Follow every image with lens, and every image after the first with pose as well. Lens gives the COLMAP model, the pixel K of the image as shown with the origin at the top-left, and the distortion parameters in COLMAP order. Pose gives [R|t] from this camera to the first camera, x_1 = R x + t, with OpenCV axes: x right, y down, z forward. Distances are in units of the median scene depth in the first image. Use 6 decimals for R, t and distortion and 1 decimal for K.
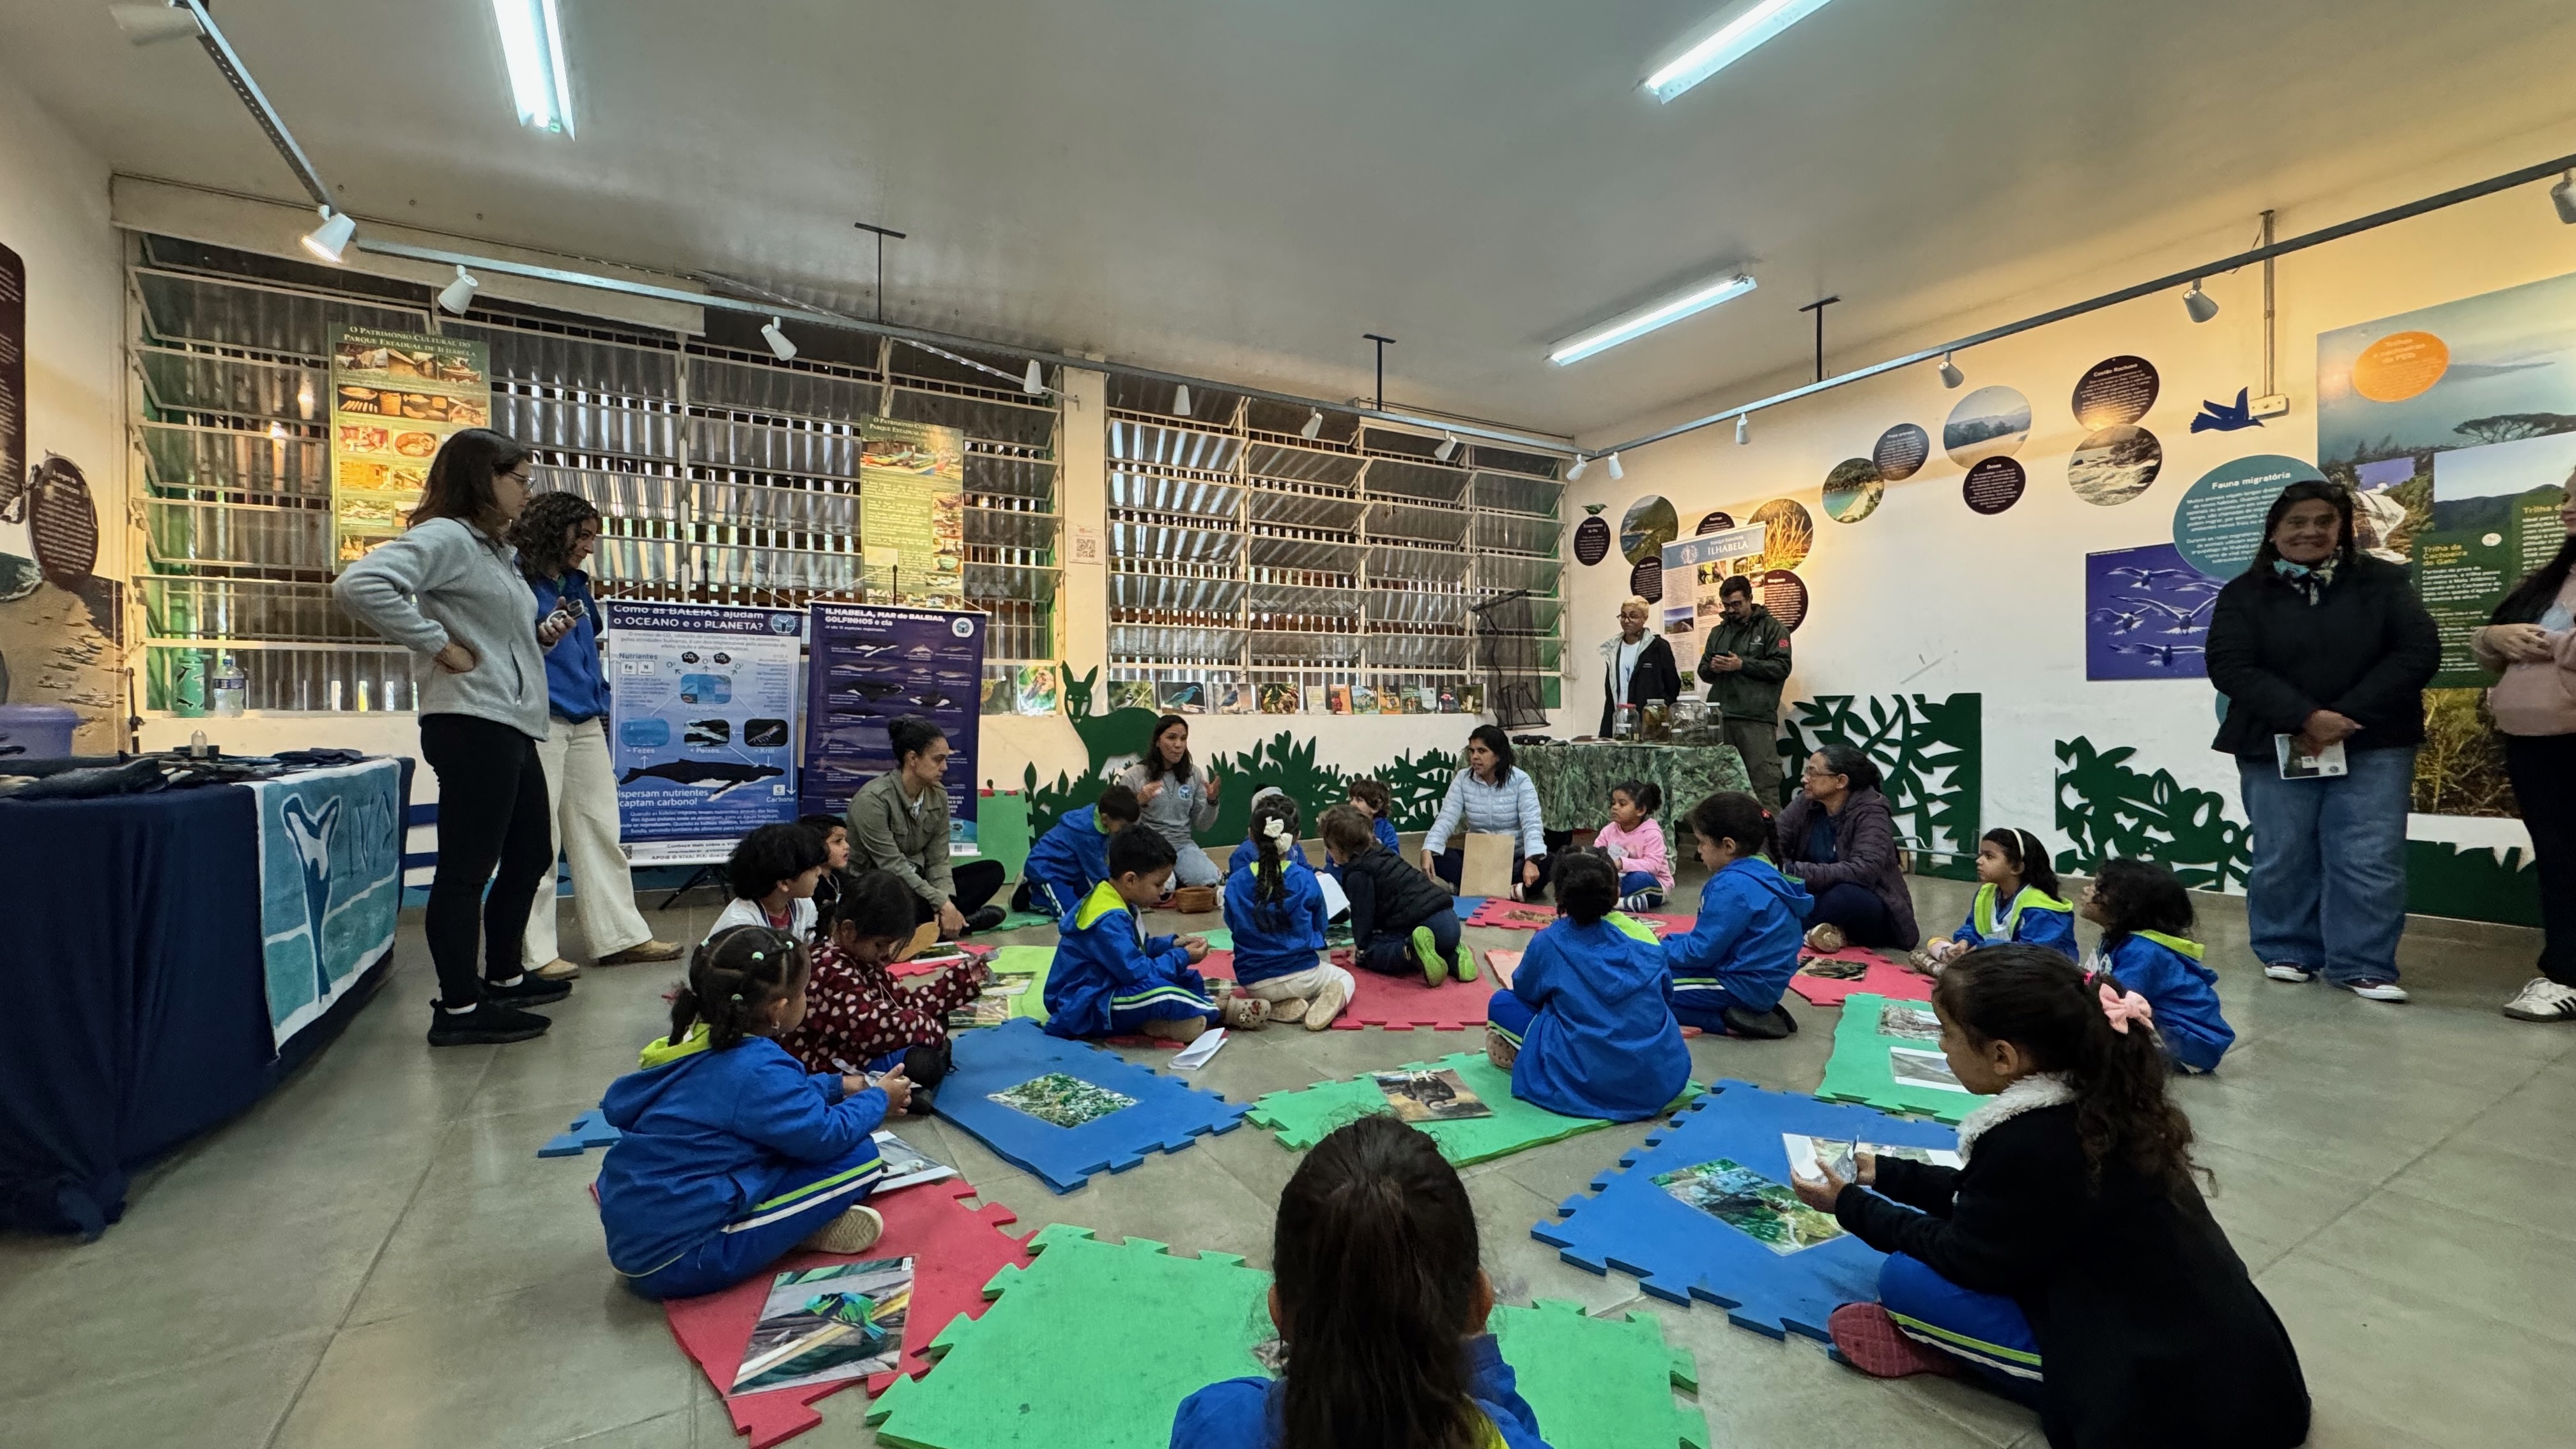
lens RADIAL K [[1037.4, 0, 1279.9], [0, 1037.4, 725.5], [0, 0, 1]] dist [0.003891, 0.000597]
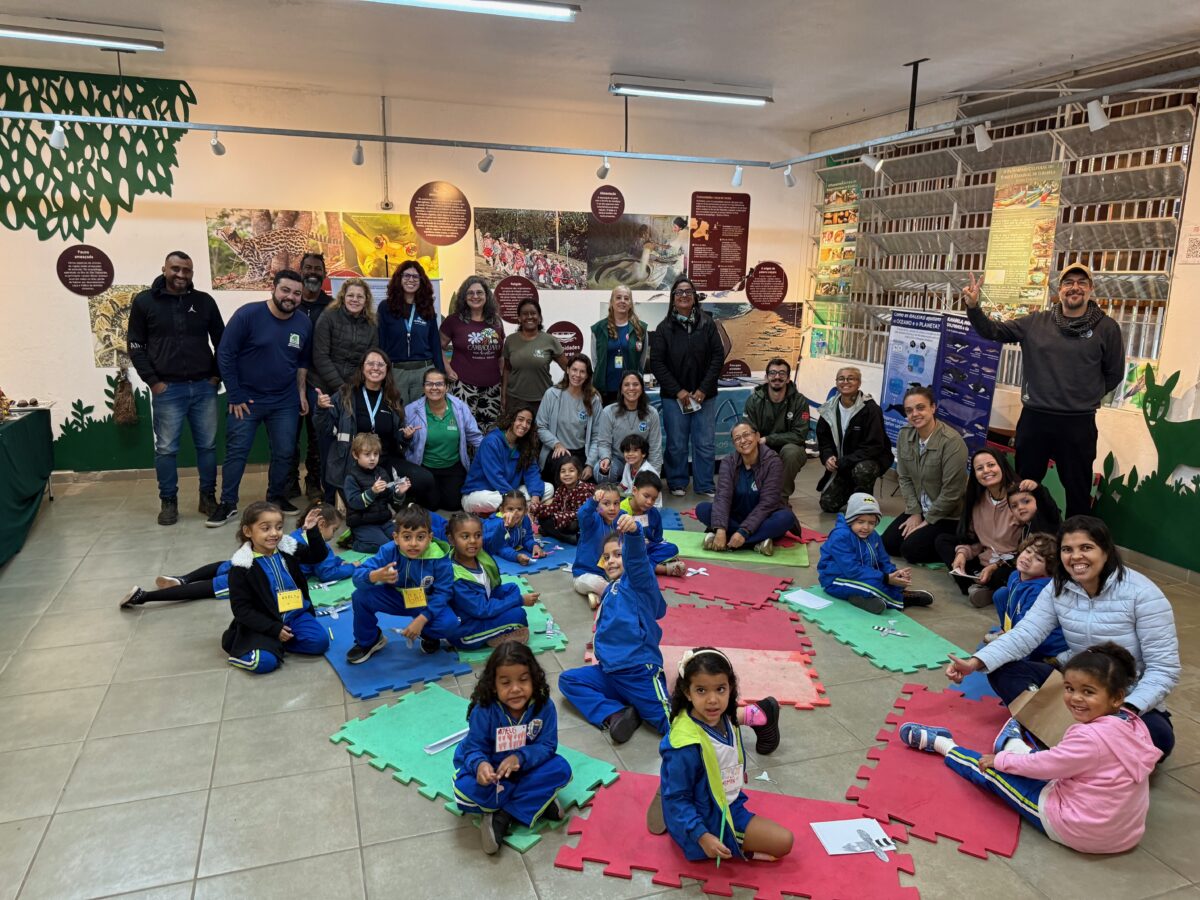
lens RADIAL K [[848.0, 0, 598.1], [0, 848.0, 451.7], [0, 0, 1]] dist [-0.002501, -0.002537]
pose [[-0.187920, 0.209993, -0.959473, 0.880031], [-0.009400, 0.976448, 0.215550, -0.186502], [0.982139, 0.049525, -0.181520, 0.757164]]
